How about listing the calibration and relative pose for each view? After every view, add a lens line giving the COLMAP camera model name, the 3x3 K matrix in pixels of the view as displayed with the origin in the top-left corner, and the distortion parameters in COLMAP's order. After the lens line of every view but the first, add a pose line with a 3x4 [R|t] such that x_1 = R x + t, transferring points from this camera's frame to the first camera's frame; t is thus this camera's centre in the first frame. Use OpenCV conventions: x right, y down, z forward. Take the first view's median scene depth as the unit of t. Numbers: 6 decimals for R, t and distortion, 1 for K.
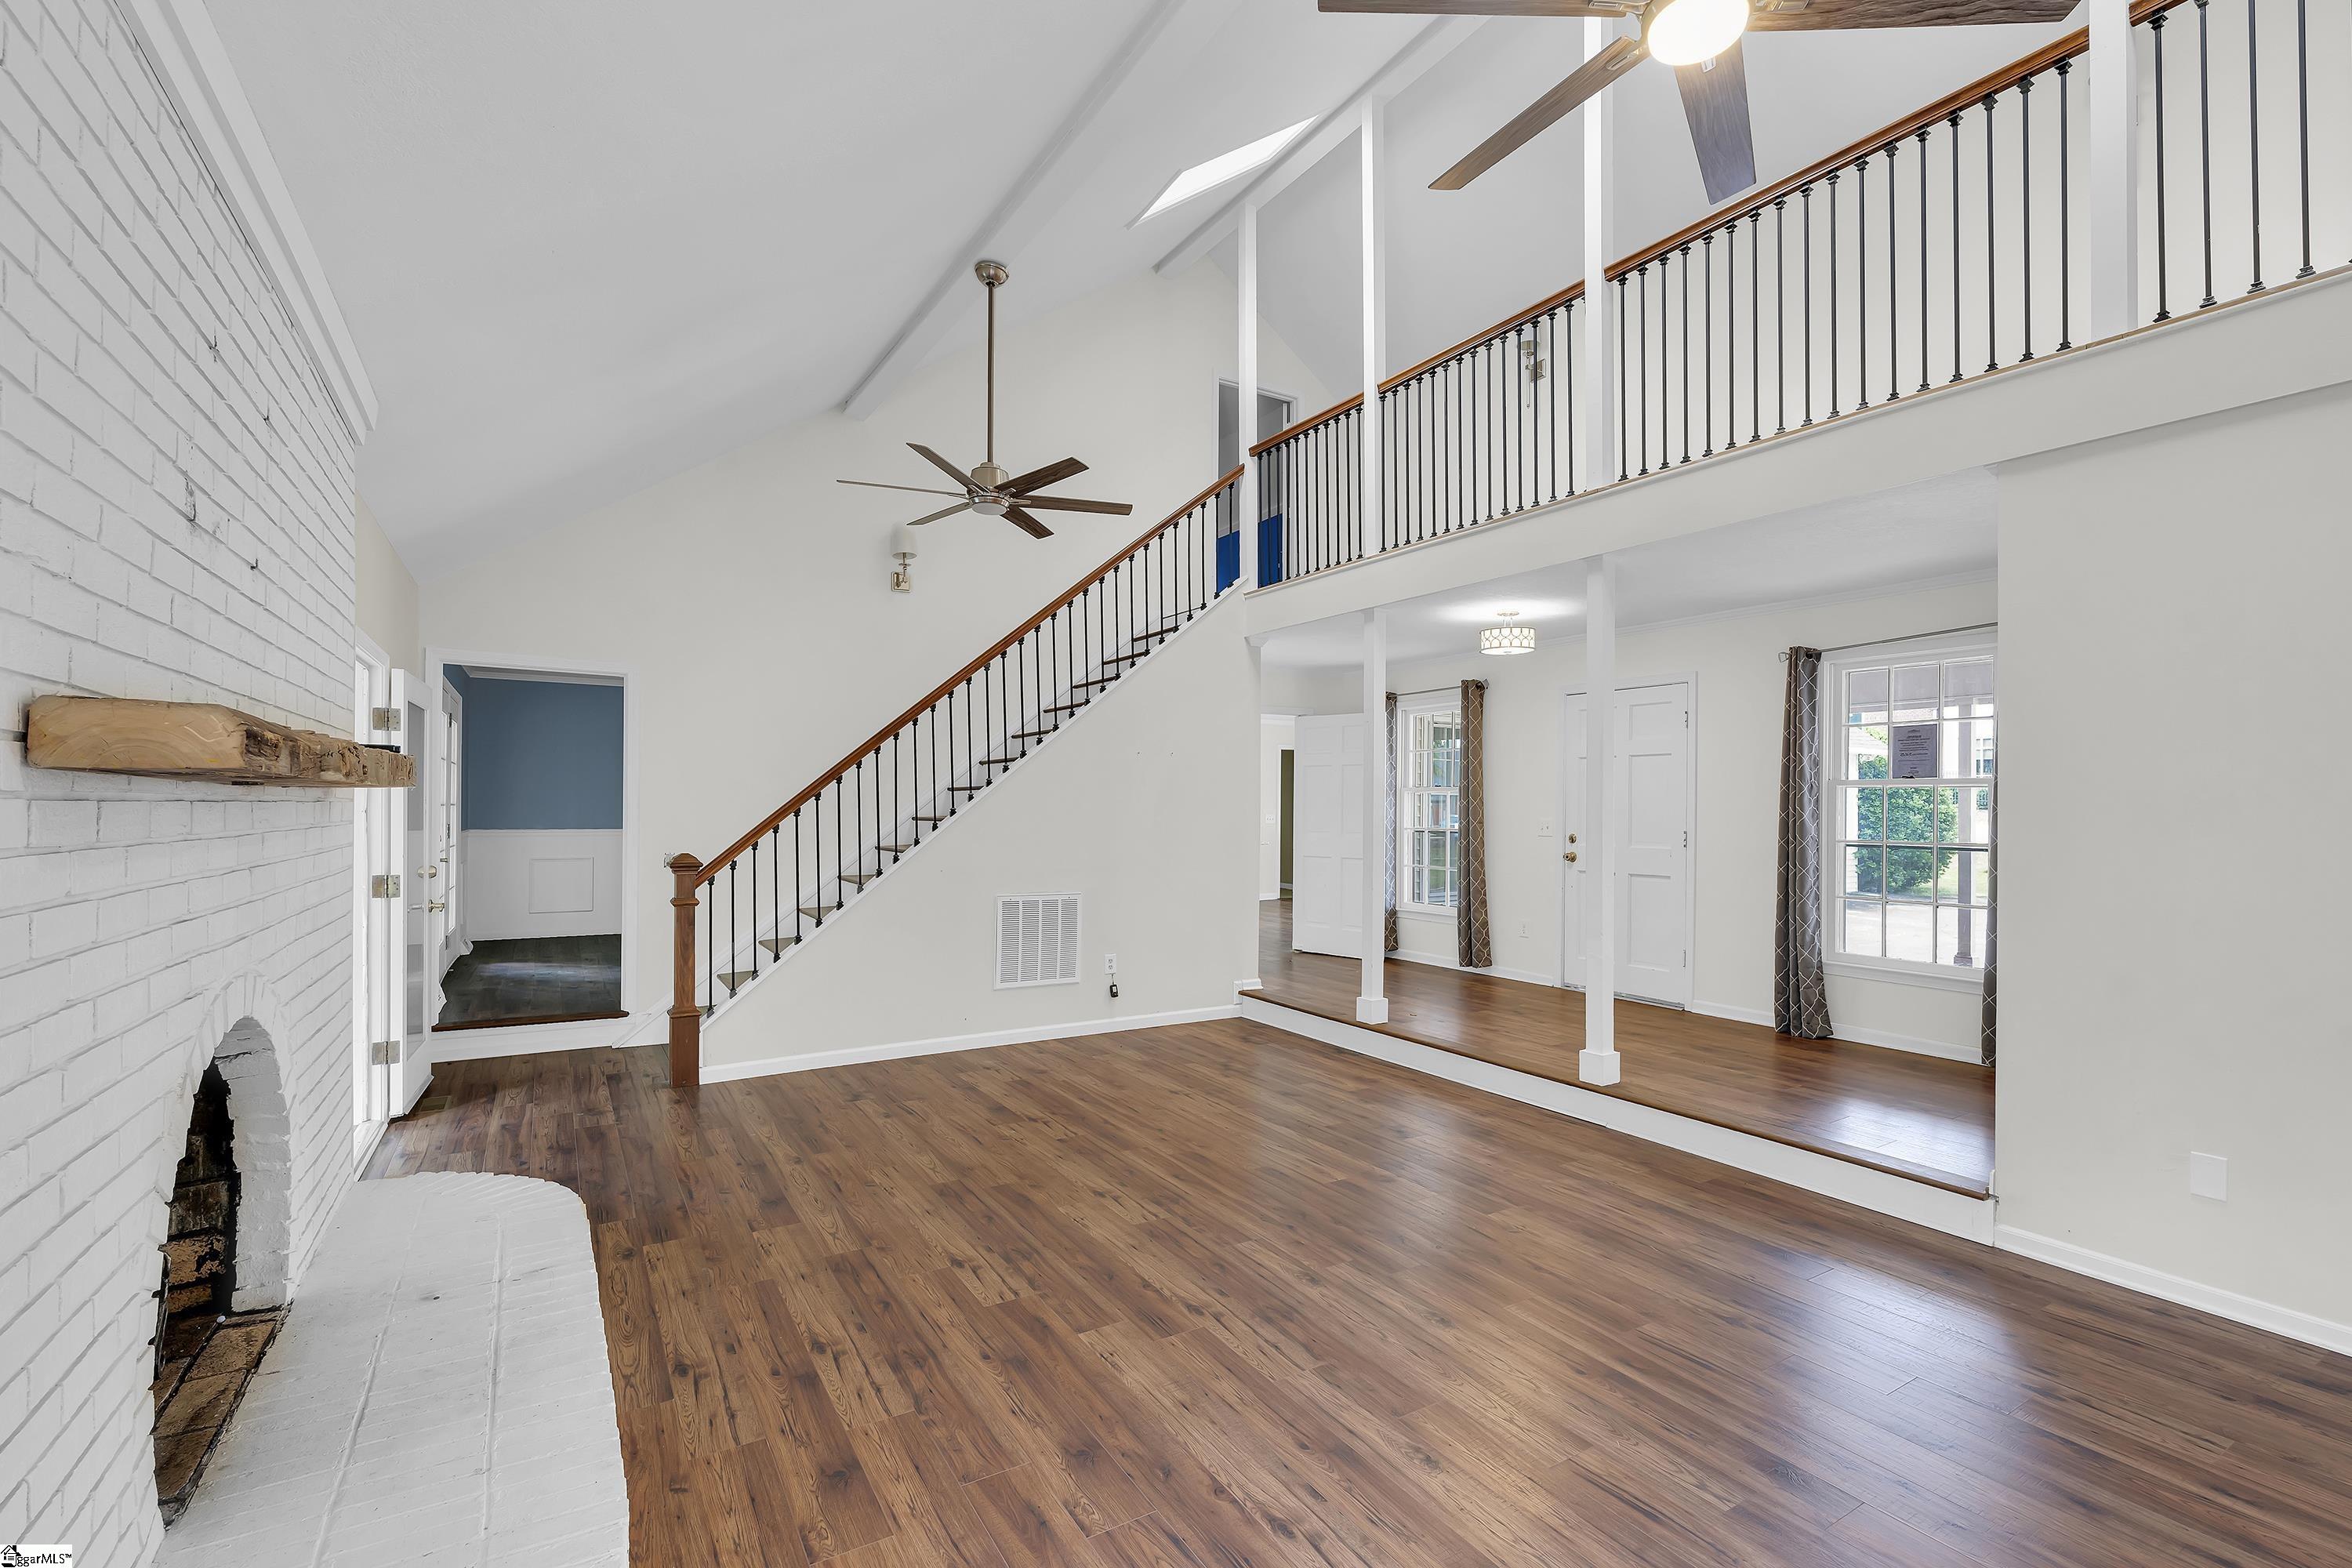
lens RADIAL K [[1039.7, 0, 1239.2], [0, 1039.7, 800.6], [0, 0, 1]] dist [-0.003025, 0.000243]
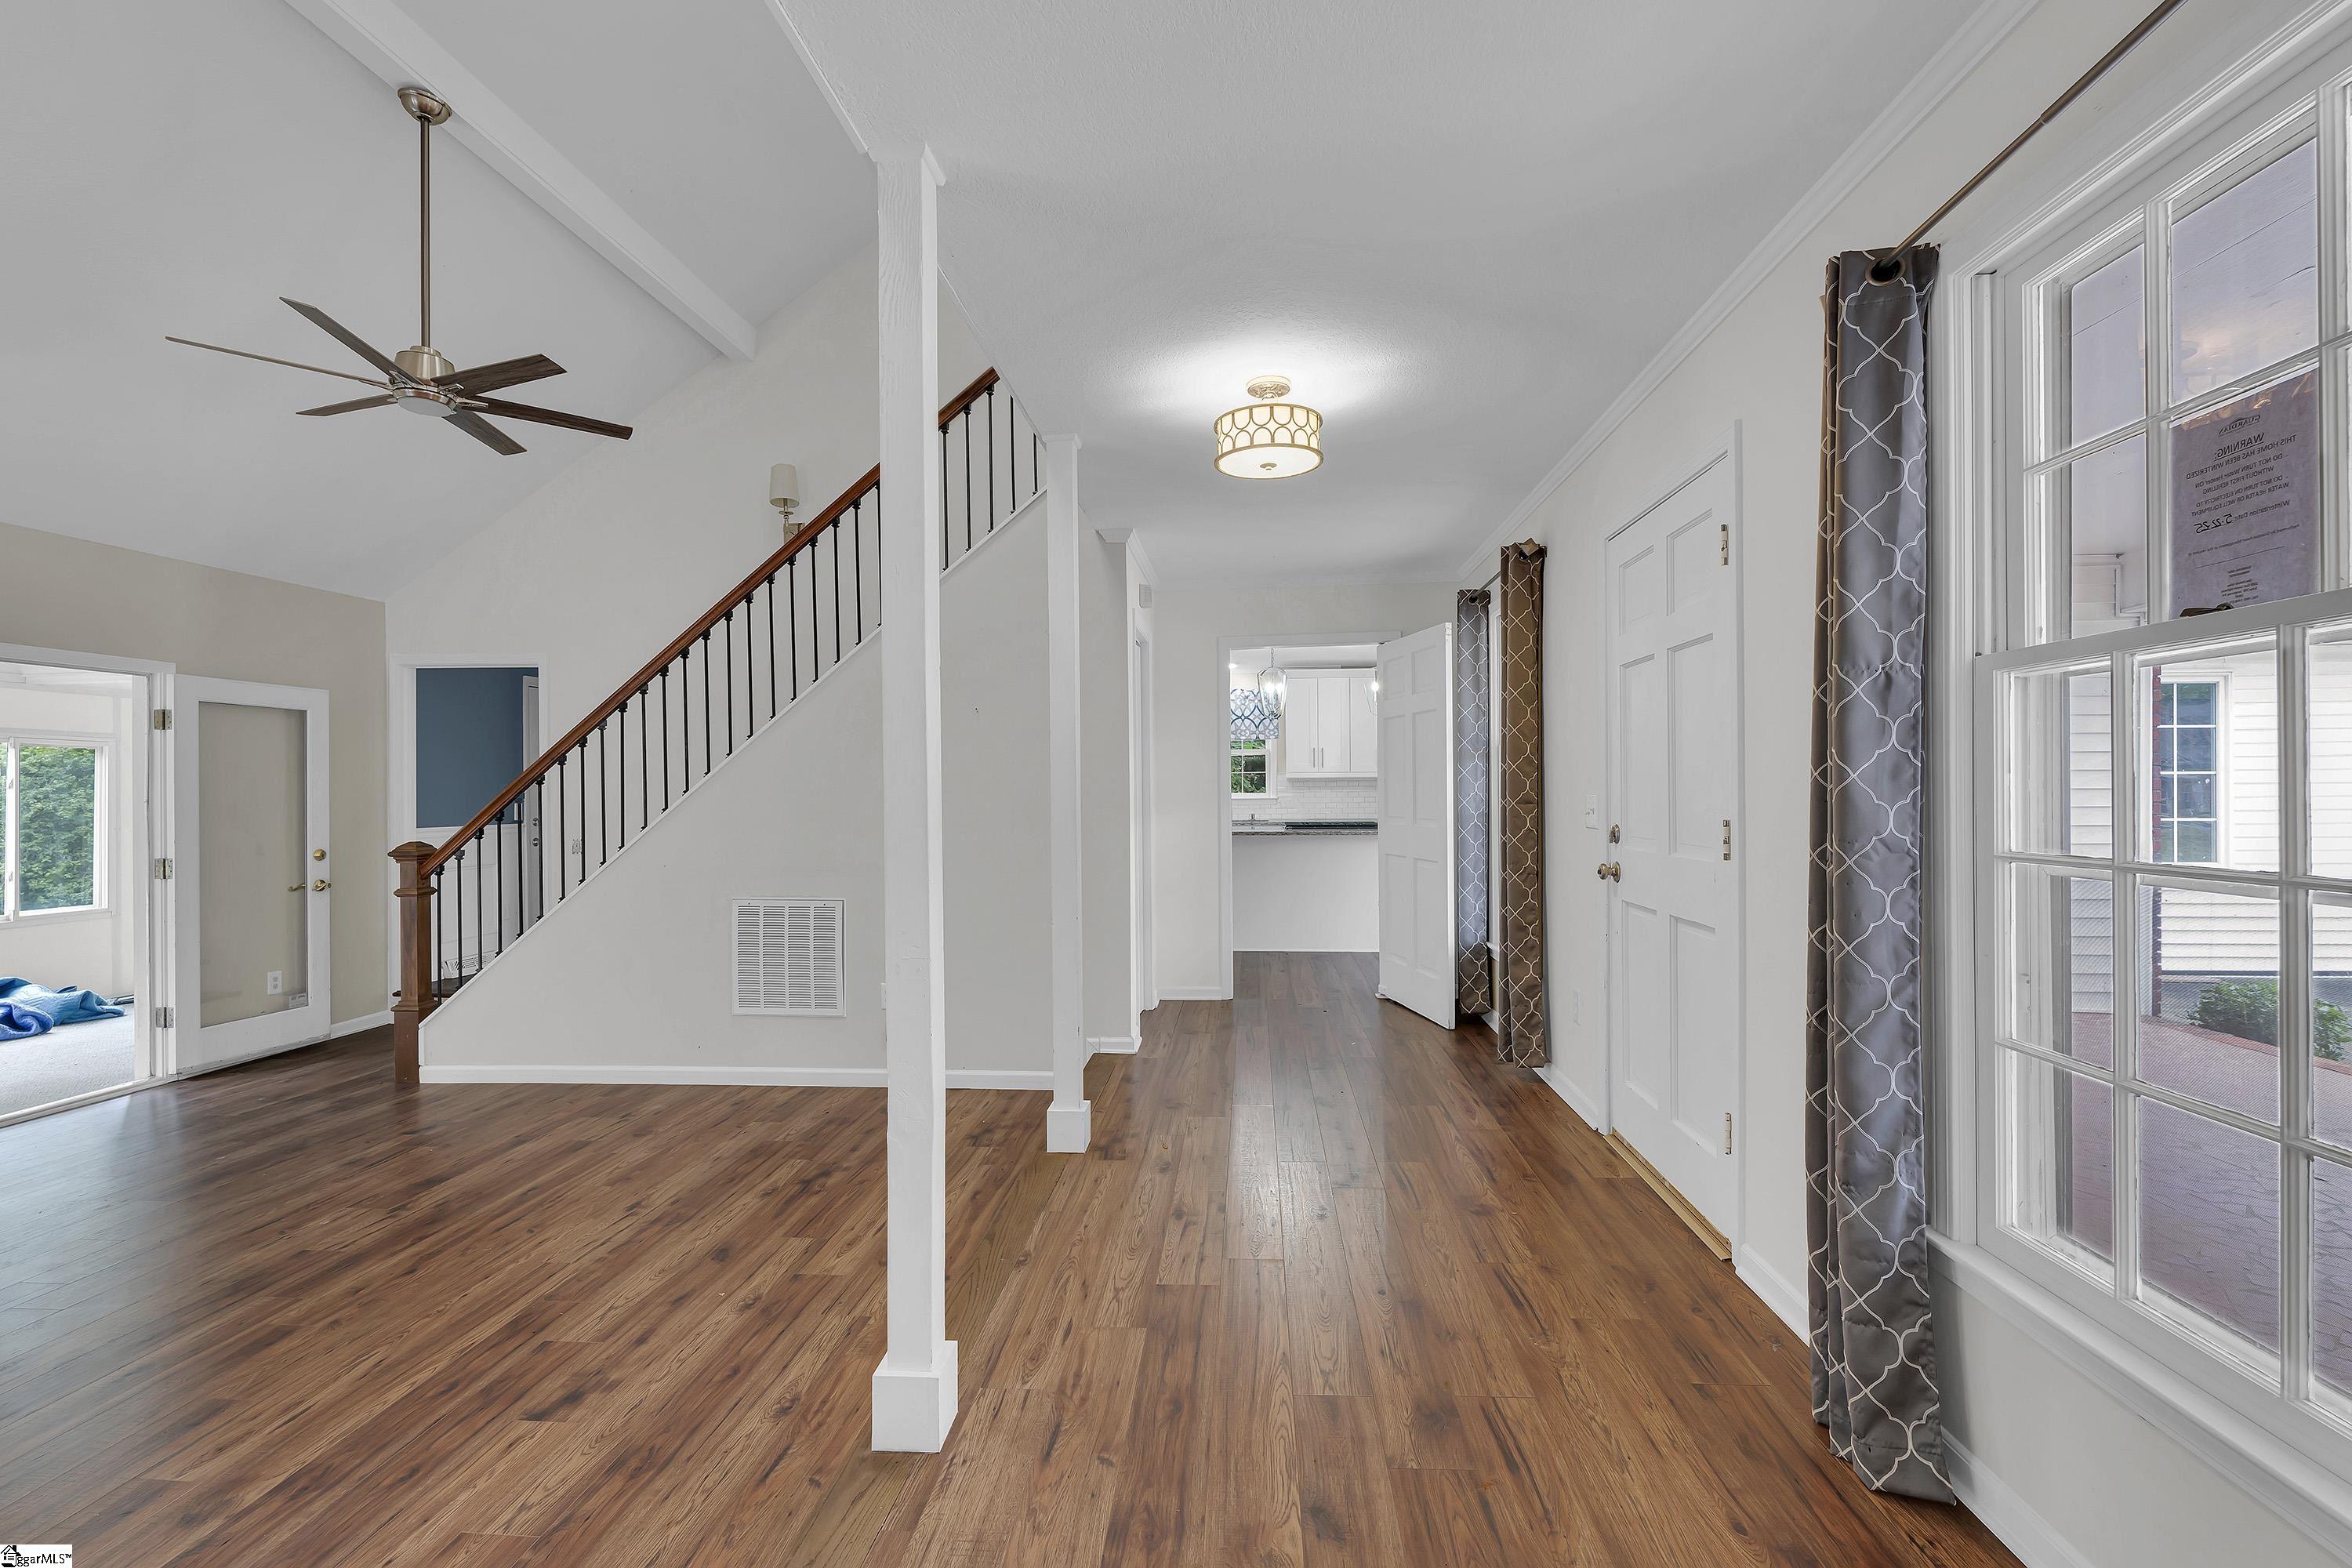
lens RADIAL K [[1039.7, 0, 1186.1], [0, 1039.7, 788.3], [0, 0, 1]] dist [-0.003025, 0.000243]
pose [[0.789336, -0.014979, -0.613779, 0.681767], [0.020600, 0.999786, 0.002093, 0.014712], [0.613616, -0.014296, 0.789475, 0.733077]]
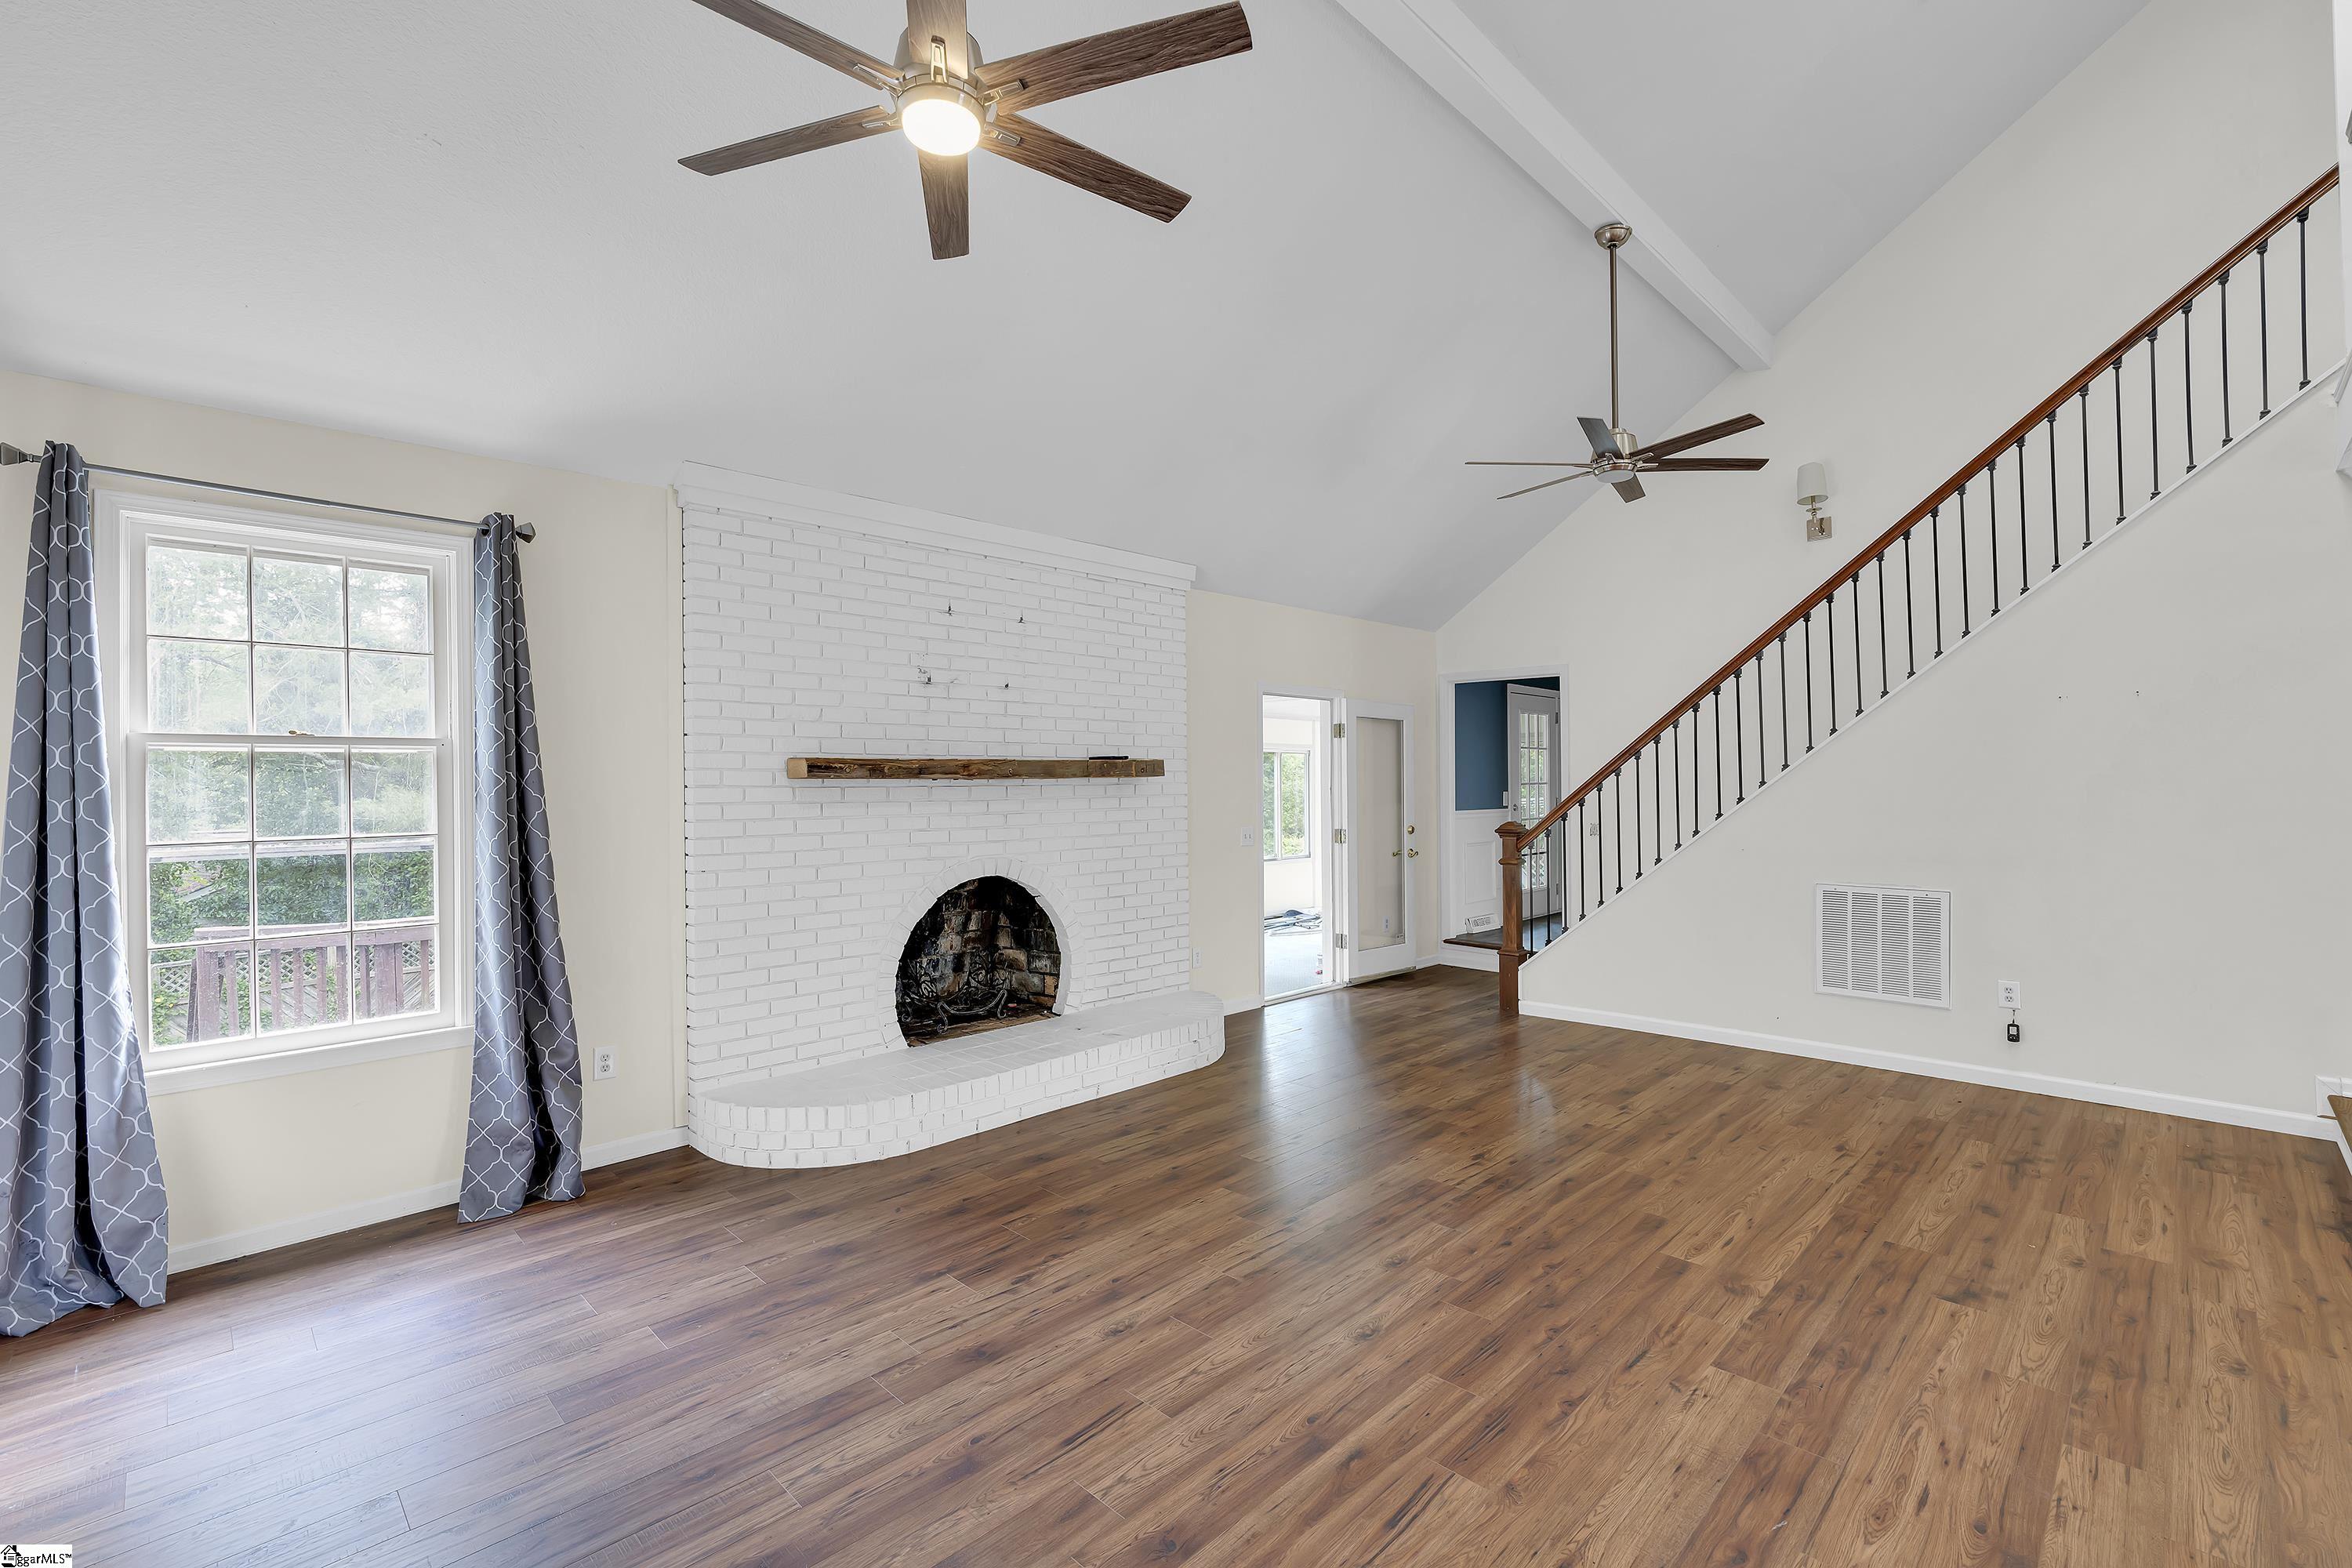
lens RADIAL K [[1039.7, 0, 1157.6], [0, 1039.7, 784.3], [0, 0, 1]] dist [-0.003025, 0.000243]
pose [[0.196961, -0.009009, -0.980370, 0.630251], [0.017056, 0.999838, -0.005761, 0.007390], [0.980263, -0.015587, 0.197083, 0.379457]]
